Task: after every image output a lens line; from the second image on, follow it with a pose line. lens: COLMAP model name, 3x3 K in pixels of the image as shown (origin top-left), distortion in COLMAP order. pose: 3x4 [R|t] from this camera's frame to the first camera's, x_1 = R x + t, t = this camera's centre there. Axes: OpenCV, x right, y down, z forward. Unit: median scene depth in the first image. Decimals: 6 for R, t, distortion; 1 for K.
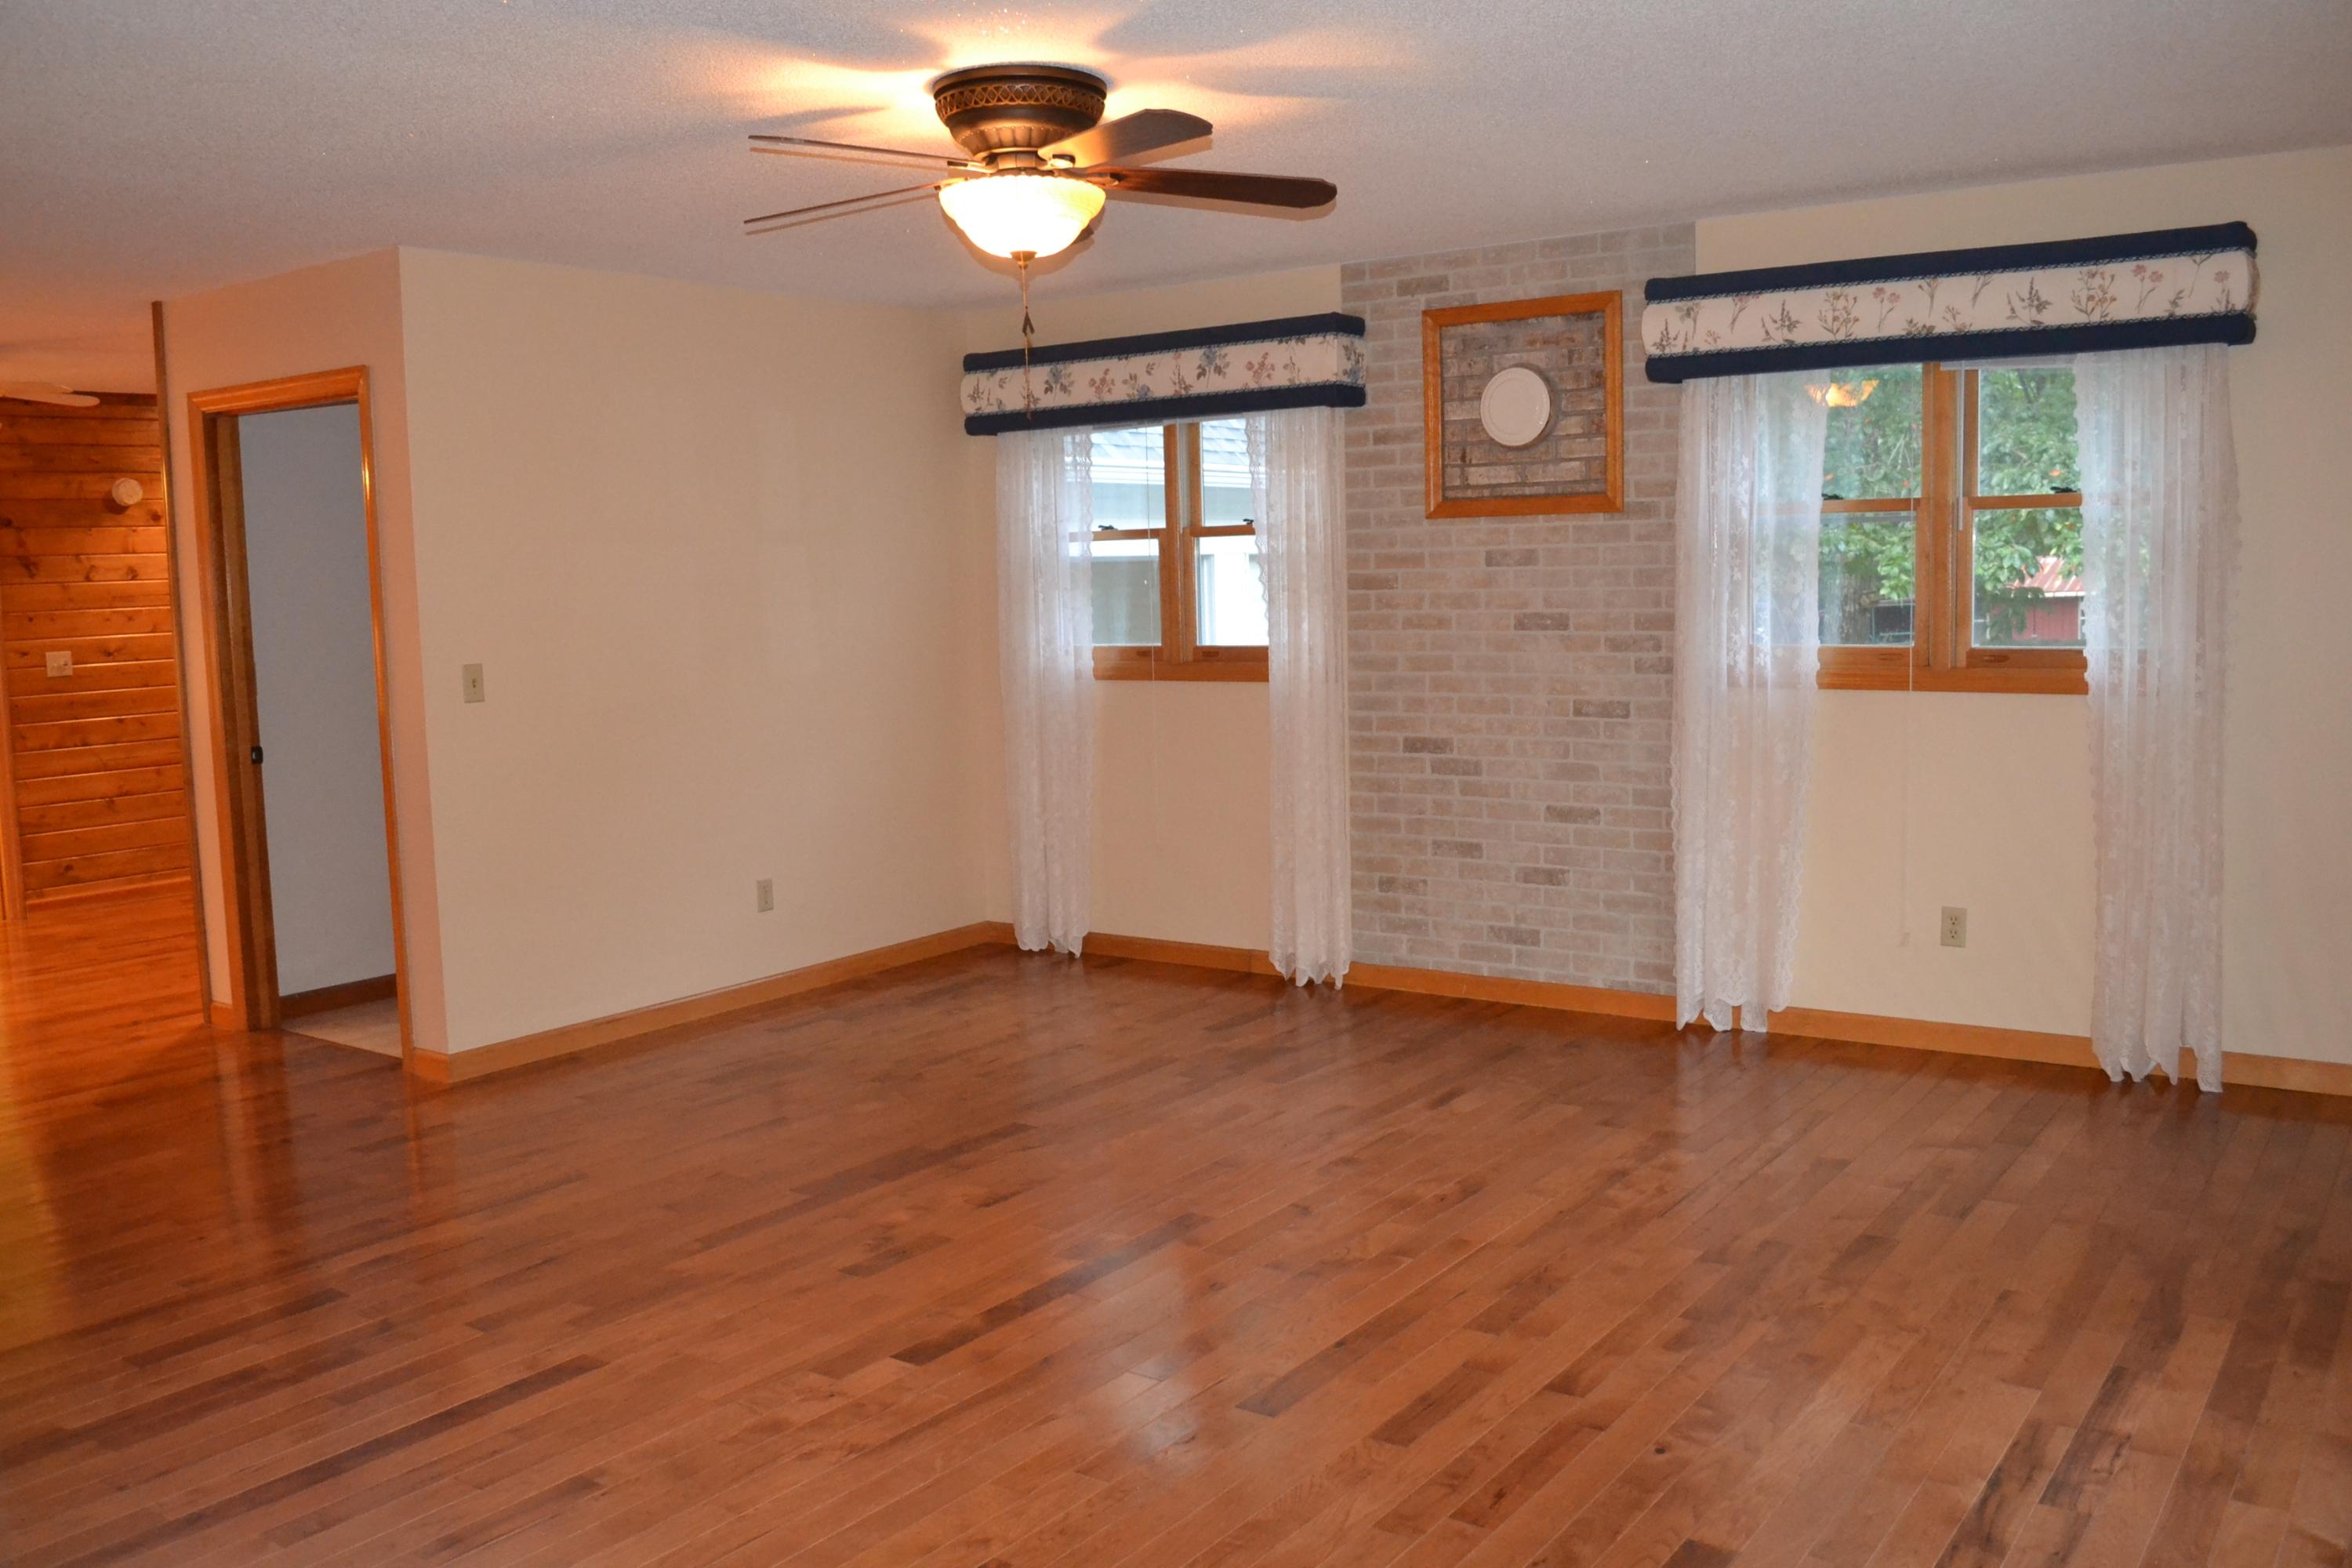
lens RADIAL K [[1969.1, 0, 1169.5], [0, 1969.1, 789.0], [0, 0, 1]] dist [-0.077671, 0.009738]
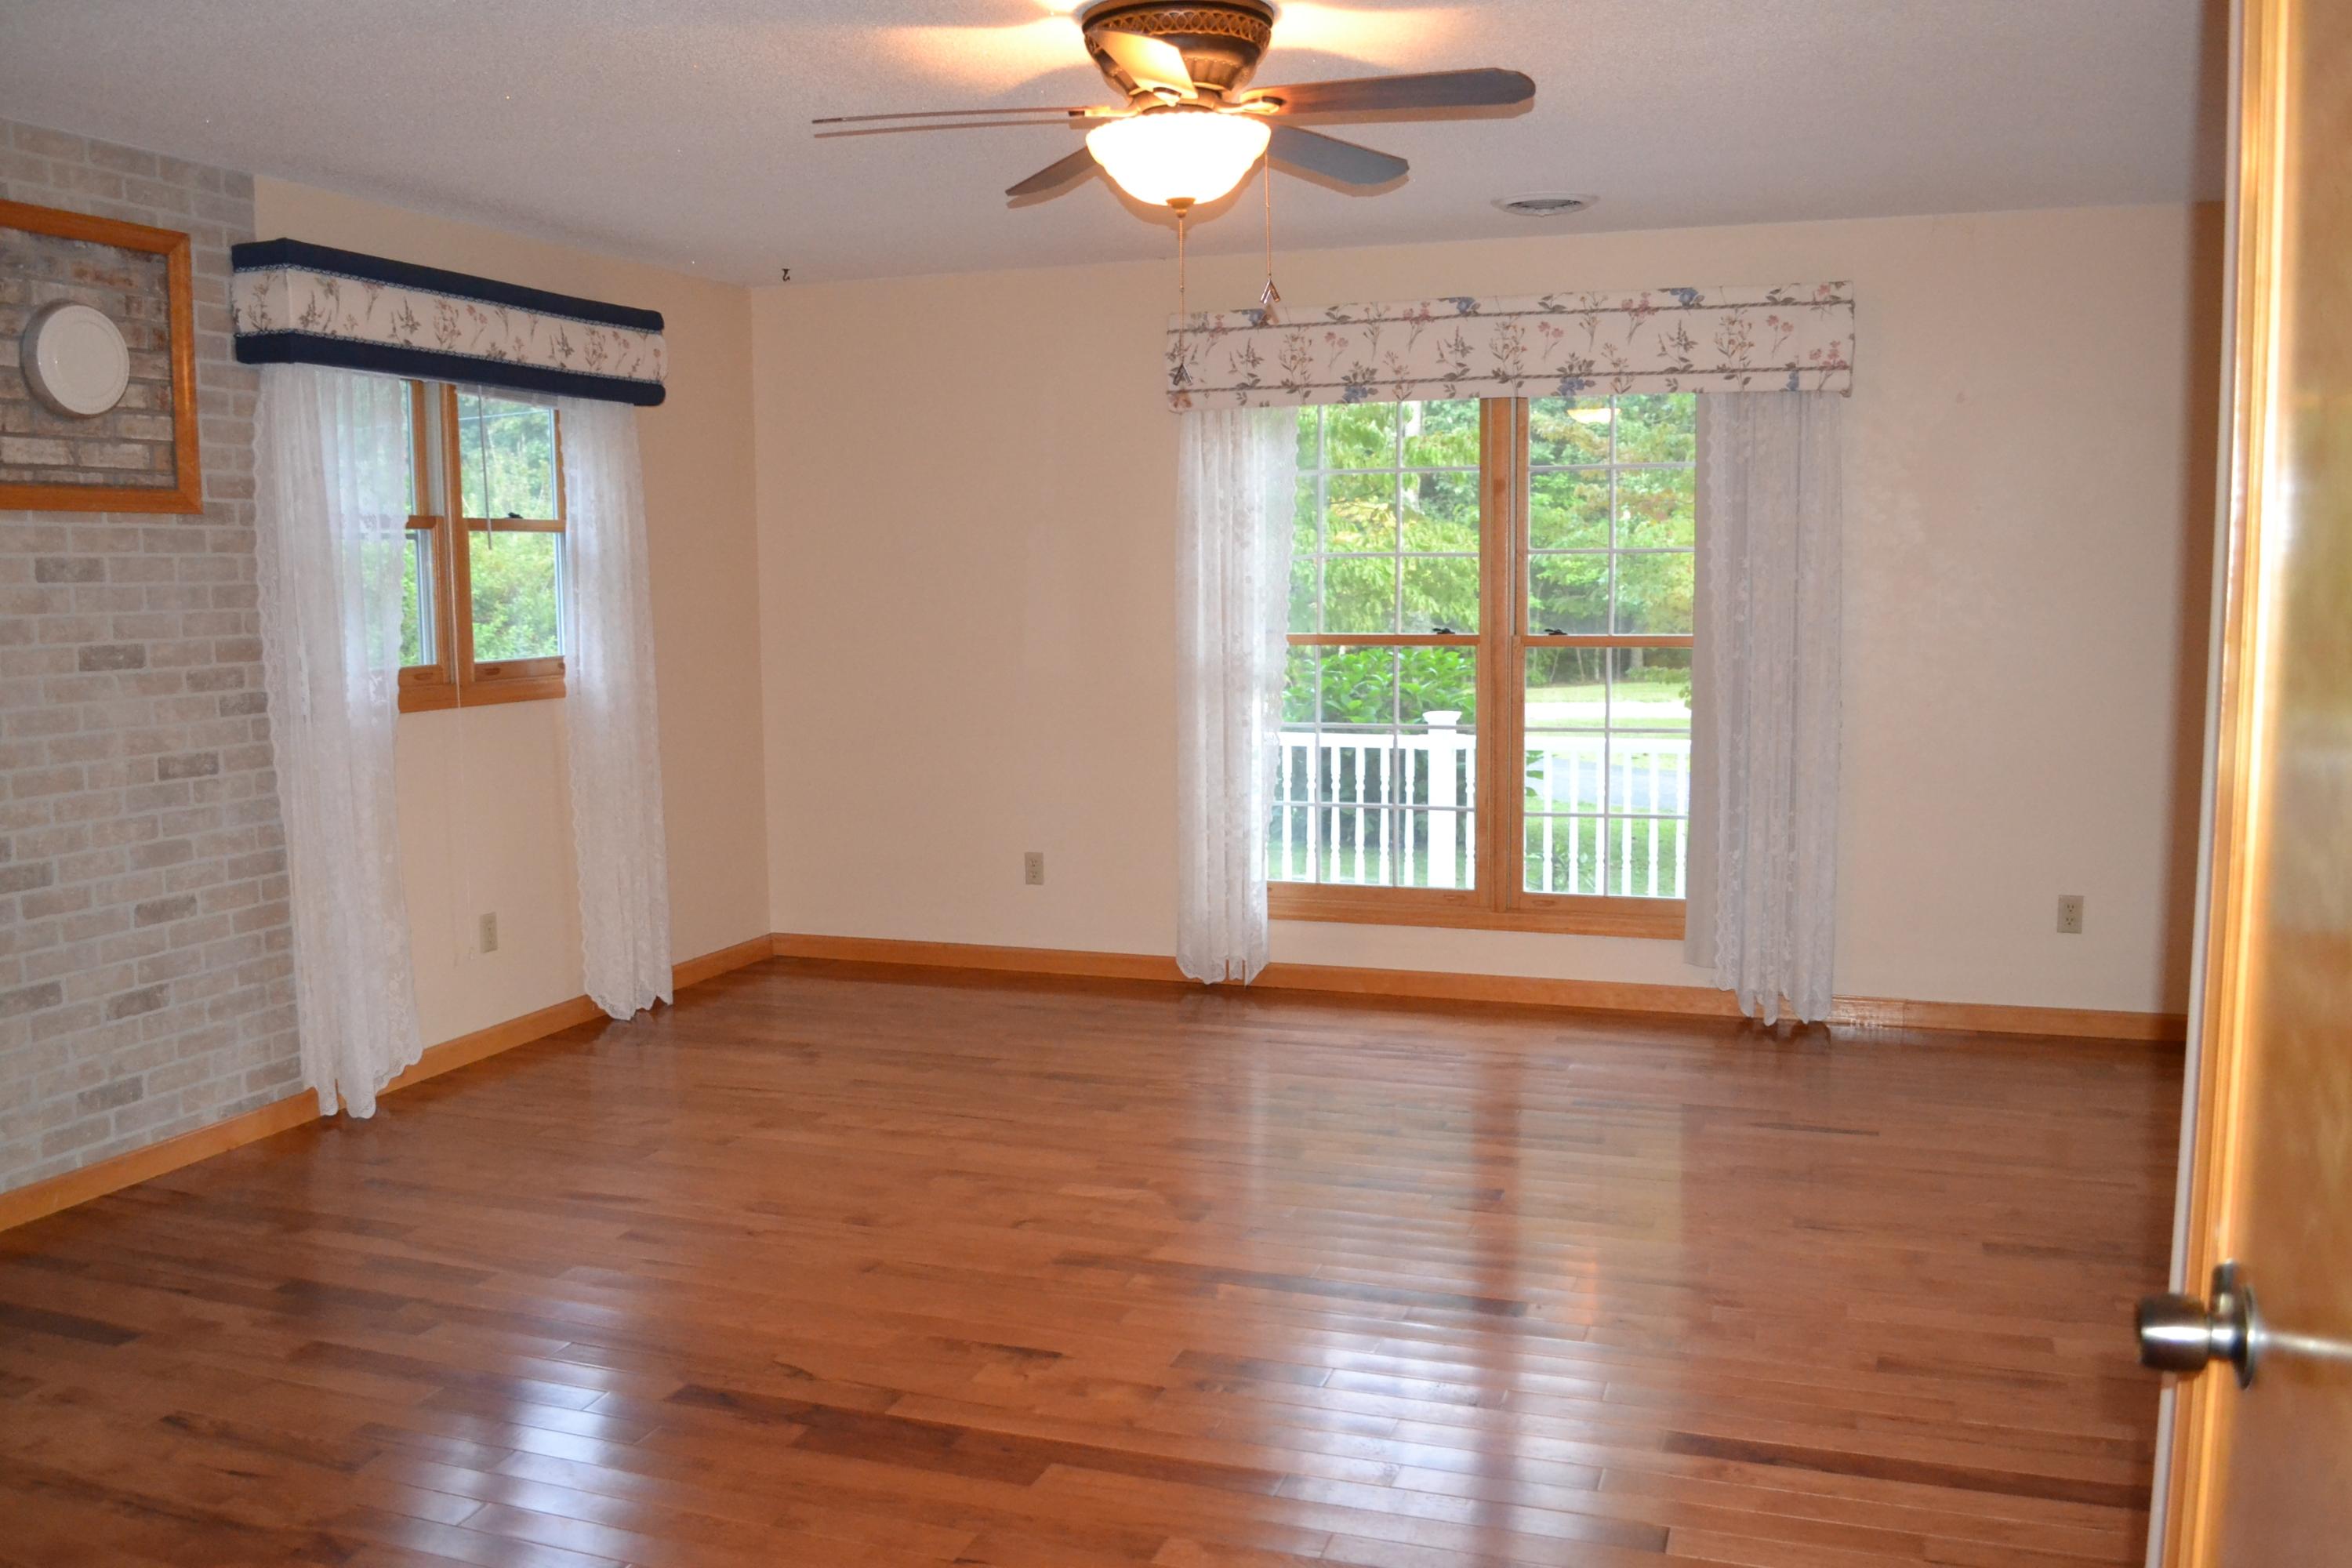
lens RADIAL K [[1969.1, 0, 1169.9], [0, 1969.1, 782.2], [0, 0, 1]] dist [-0.077671, 0.009738]
pose [[-0.280624, -0.073996, 0.956961, -0.621566], [0.123851, 0.985897, 0.112553, -0.072387], [-0.951793, 0.150106, -0.267502, 0.835213]]
